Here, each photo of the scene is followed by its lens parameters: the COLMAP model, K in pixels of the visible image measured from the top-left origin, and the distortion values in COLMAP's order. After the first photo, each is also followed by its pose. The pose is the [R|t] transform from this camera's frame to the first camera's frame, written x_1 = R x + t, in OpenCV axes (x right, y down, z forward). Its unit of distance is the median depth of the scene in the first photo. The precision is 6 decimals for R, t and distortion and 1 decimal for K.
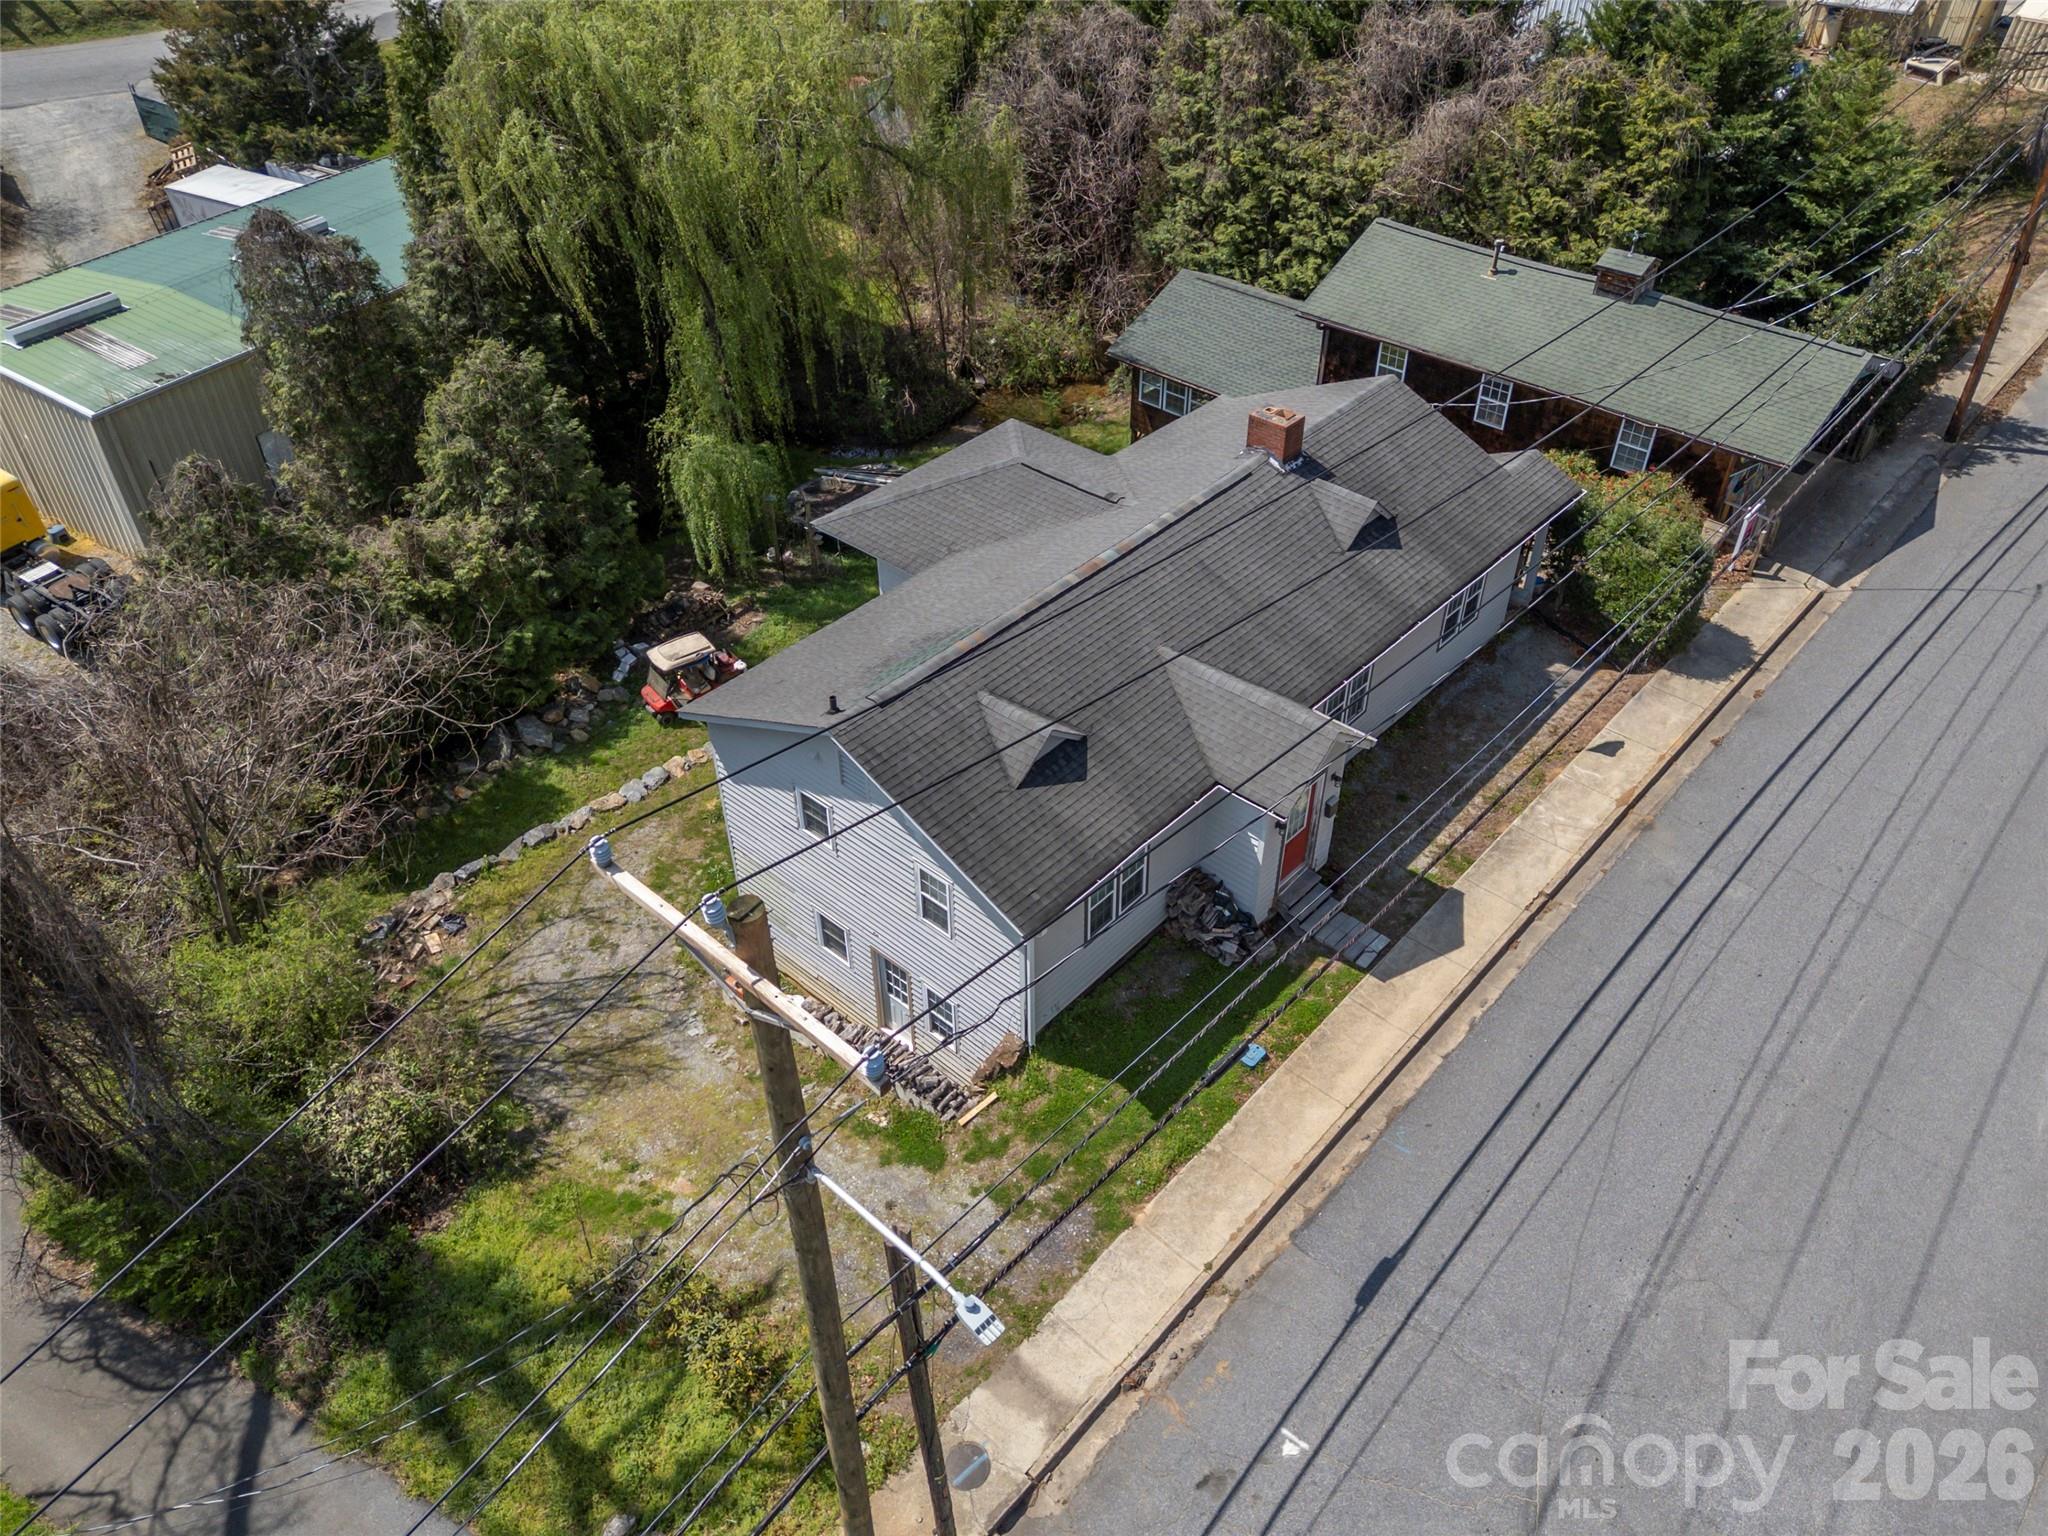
lens RADIAL K [[1423.9, 0, 1026.9], [0, 1423.9, 765.0], [0, 0, 1]] dist [0.007202, 0.001950]
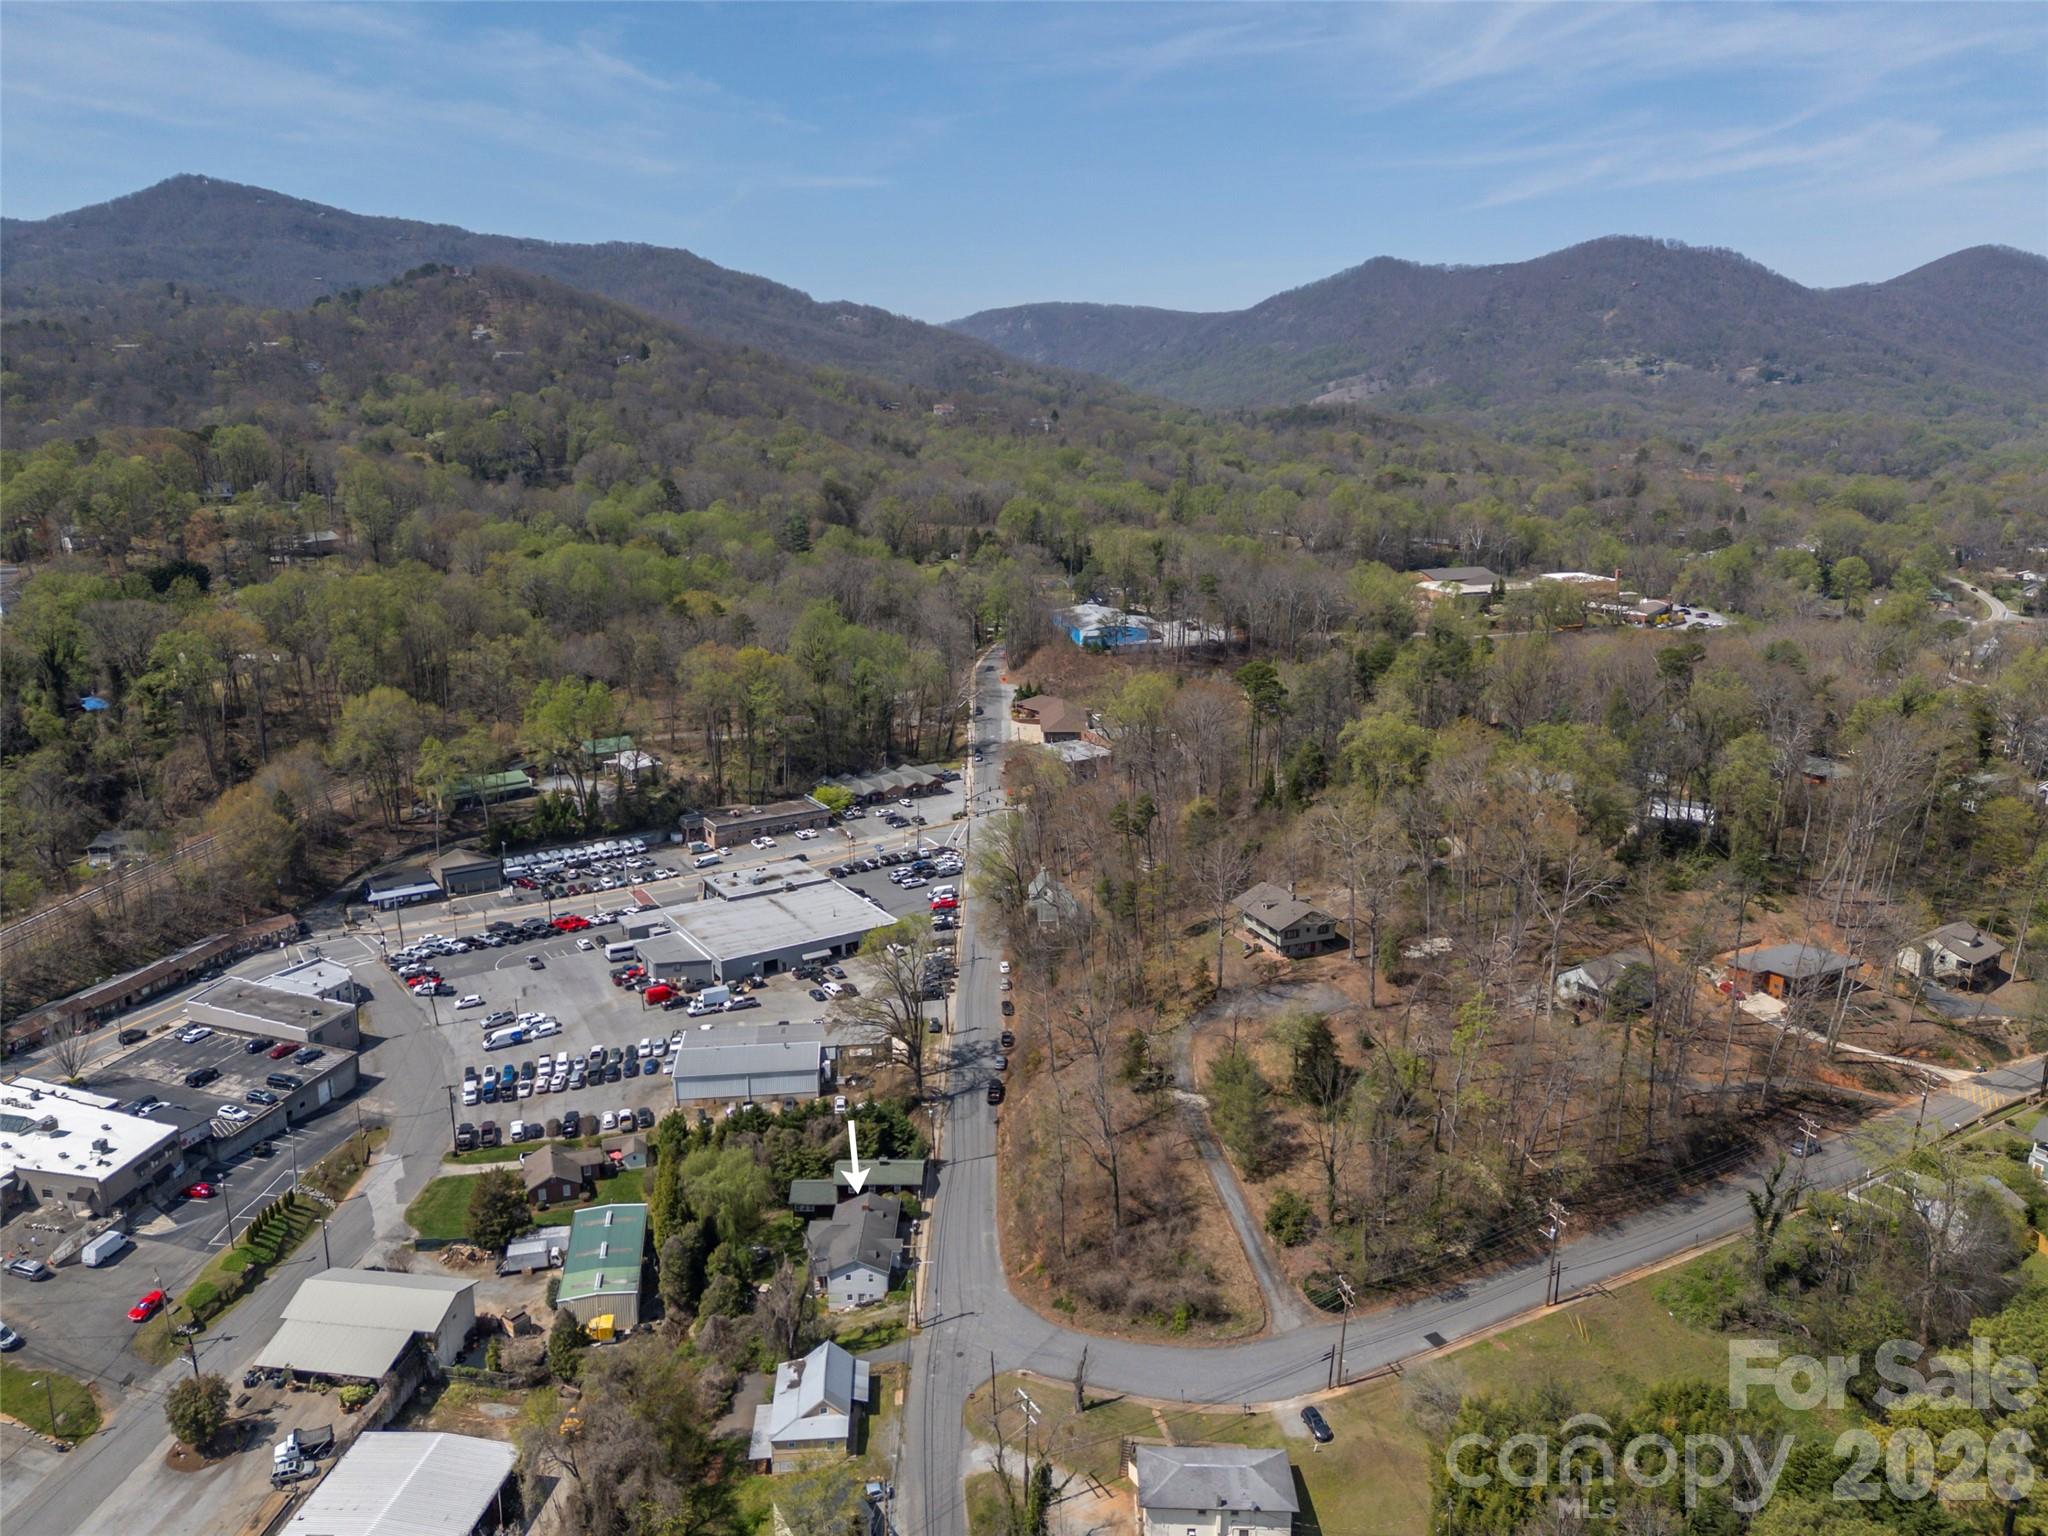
lens RADIAL K [[1423.9, 0, 1025.6], [0, 1423.9, 767.0], [0, 0, 1]] dist [0.007202, 0.001950]
pose [[0.728352, -0.145557, 0.669565, -3.224909], [0.436633, 0.851677, -0.289822, 0.263336], [-0.528068, 0.503447, 0.683876, -4.696200]]
